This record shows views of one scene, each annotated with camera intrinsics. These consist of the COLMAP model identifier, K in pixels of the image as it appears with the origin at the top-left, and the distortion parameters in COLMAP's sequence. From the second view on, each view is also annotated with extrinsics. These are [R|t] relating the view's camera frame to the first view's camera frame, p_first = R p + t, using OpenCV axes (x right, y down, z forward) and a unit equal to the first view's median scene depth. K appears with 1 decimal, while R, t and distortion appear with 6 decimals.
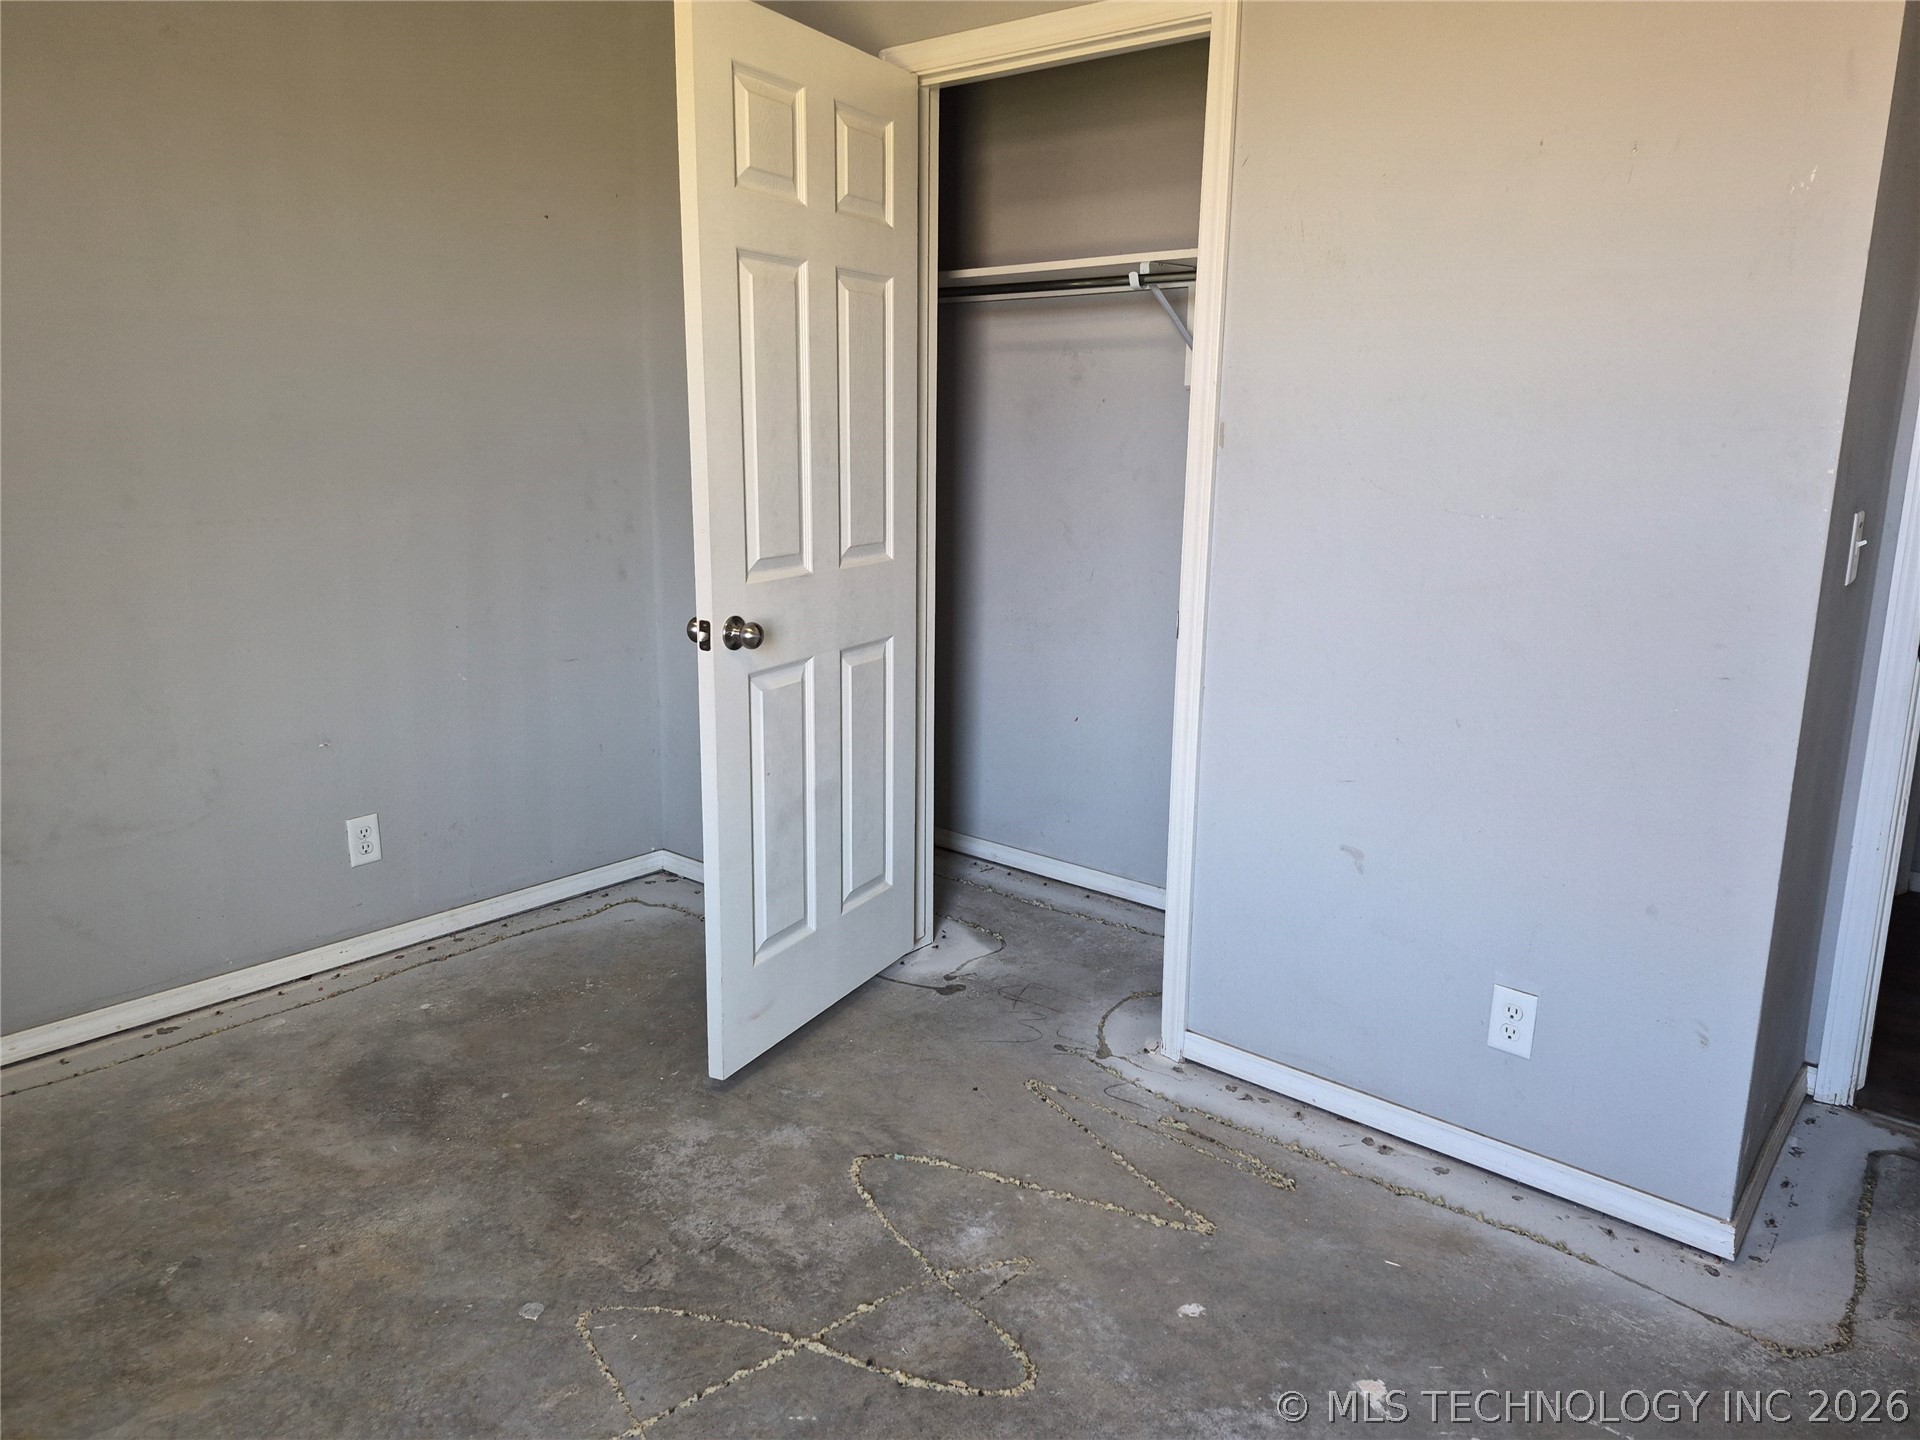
lens RADIAL K [[1336.0, 0, 960.2], [0, 1336.0, 722.0], [0, 0, 1]] dist [0.083521, -0.088255]
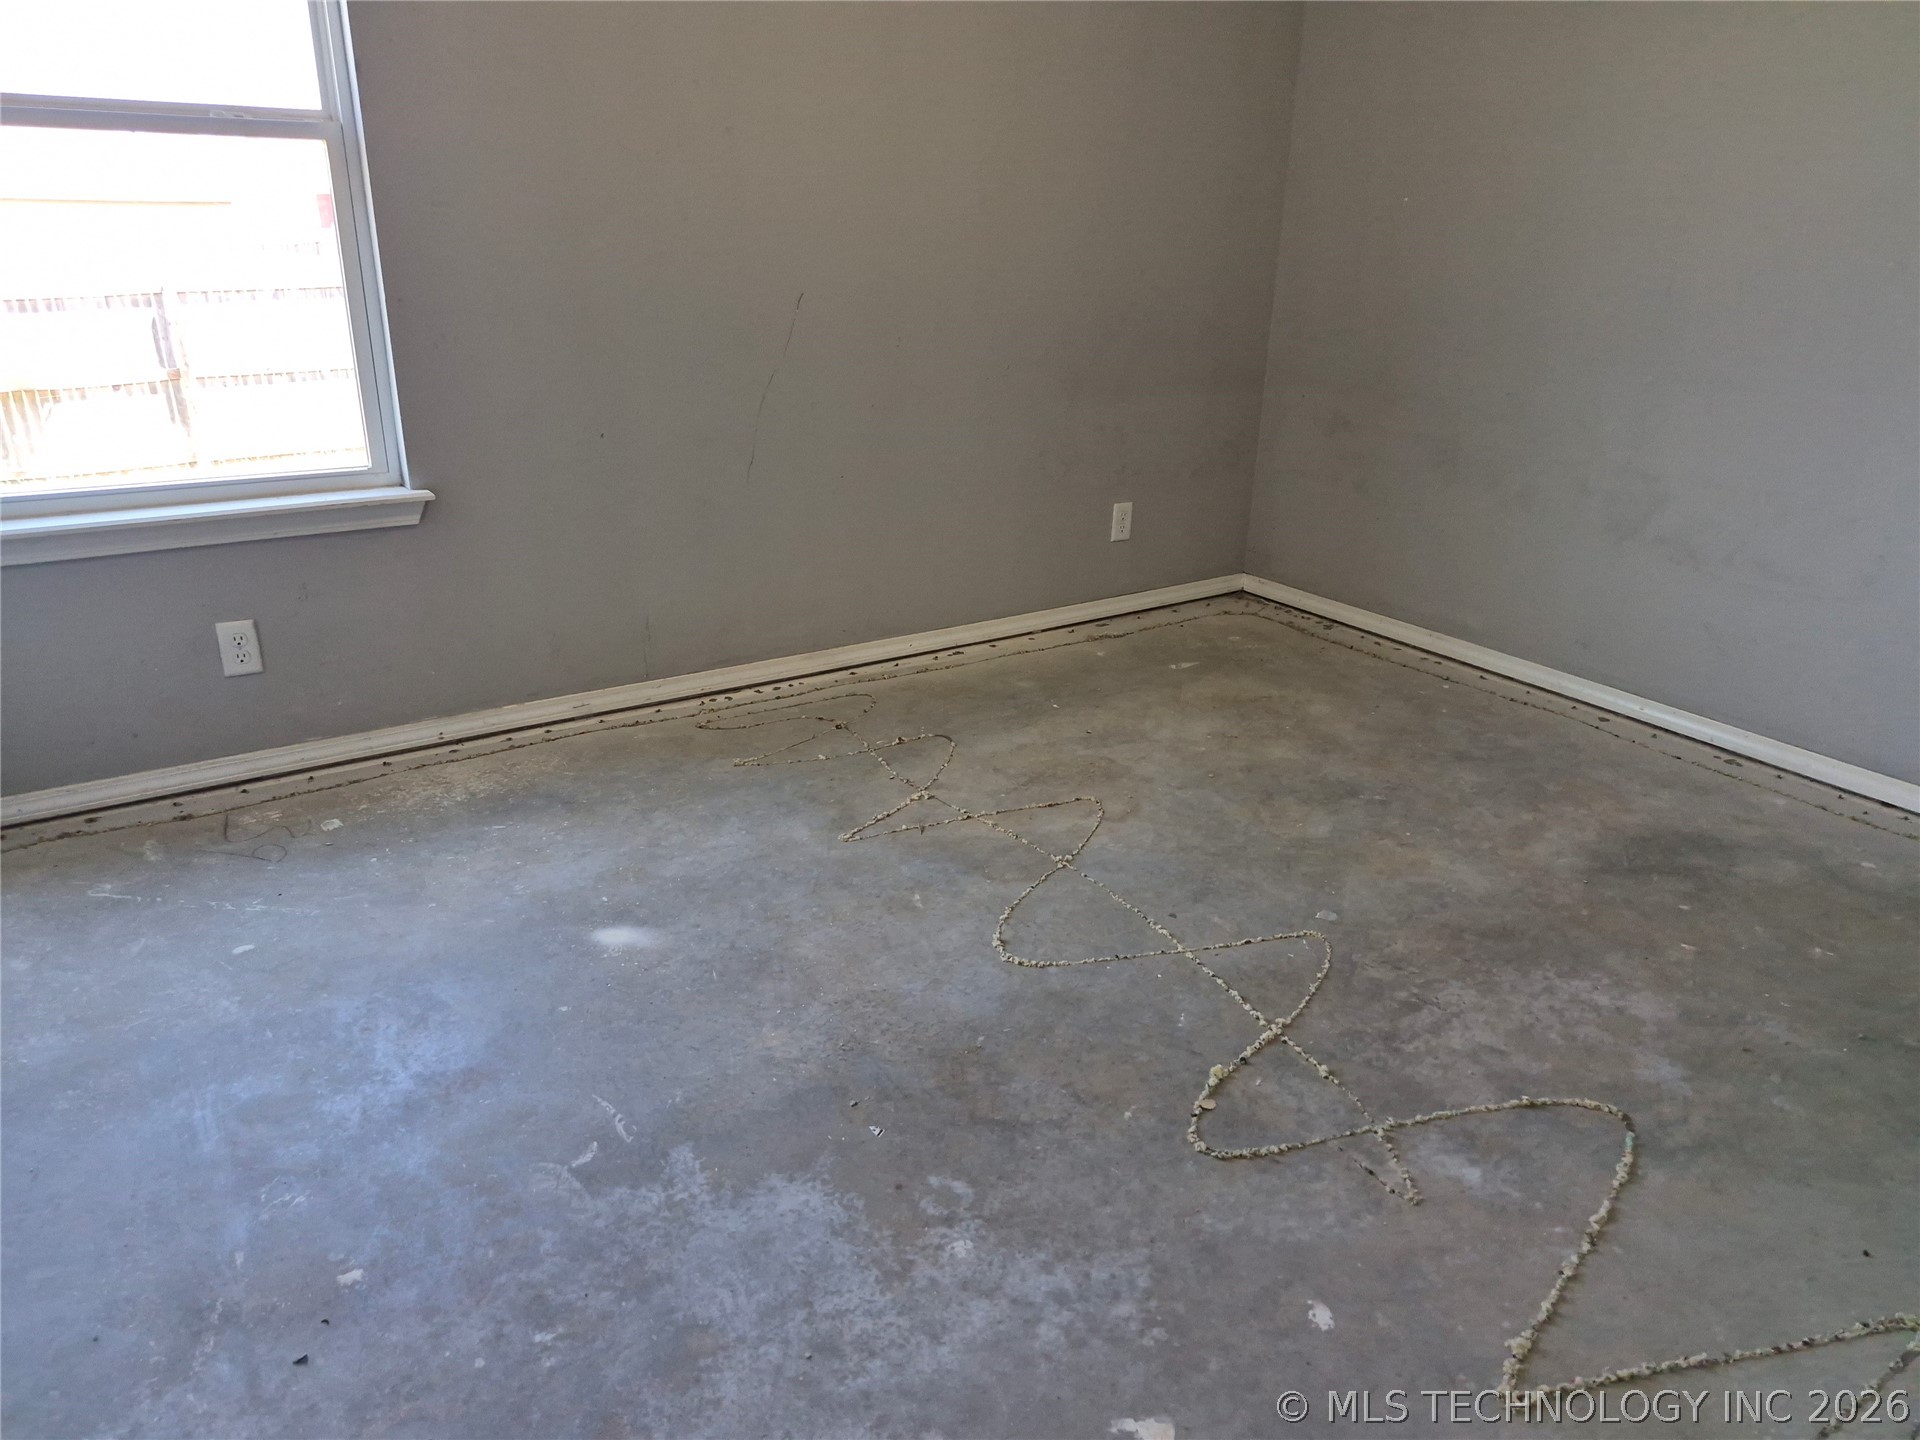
lens RADIAL K [[1336.0, 0, 957.0], [0, 1336.0, 720.5], [0, 0, 1]] dist [0.083521, -0.088255]
pose [[-0.280419, 0.330243, -0.901280, 0.705764], [-0.237663, 0.885829, 0.398527, -0.116041], [0.929990, 0.325956, -0.169917, 0.704647]]
